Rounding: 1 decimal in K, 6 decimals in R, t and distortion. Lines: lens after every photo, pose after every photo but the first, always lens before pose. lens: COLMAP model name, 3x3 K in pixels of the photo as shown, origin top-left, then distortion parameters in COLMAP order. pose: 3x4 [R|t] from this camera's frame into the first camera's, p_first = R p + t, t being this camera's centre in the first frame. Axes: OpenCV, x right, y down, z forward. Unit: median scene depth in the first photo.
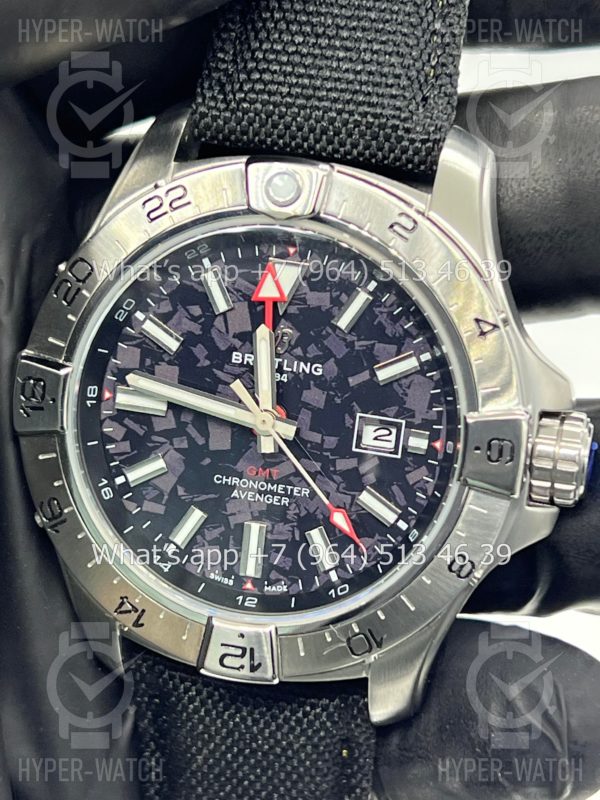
lens RADIAL K [[1845.4, 0, 300.0], [0, 1845.4, 400.0], [0, 0, 1]] dist [0.269540, -0.099436]
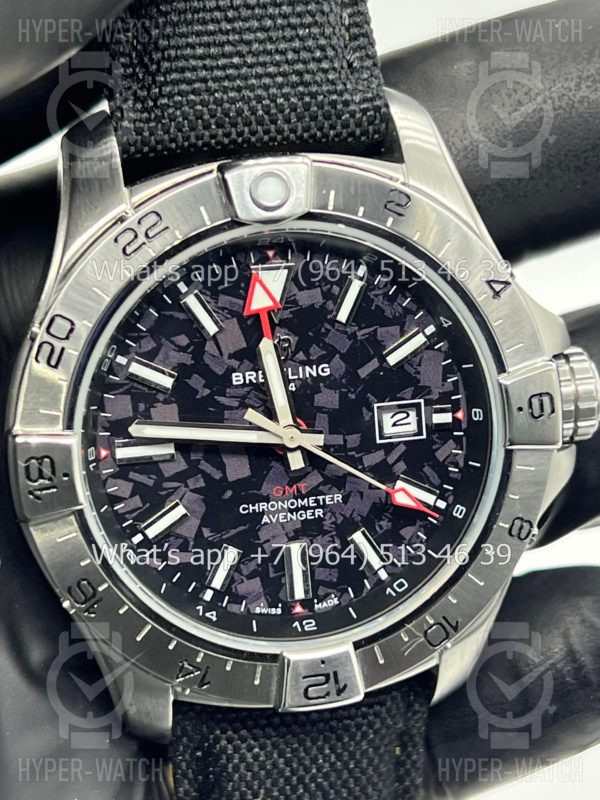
lens RADIAL K [[1845.4, 0, 300.0], [0, 1845.4, 400.0], [0, 0, 1]] dist [0.269540, -0.099436]
pose [[0.911224, -0.251600, 0.326141, -0.313355], [0.232209, 0.967739, 0.097775, -0.096685], [-0.340220, -0.013362, 0.940251, 0.114265]]
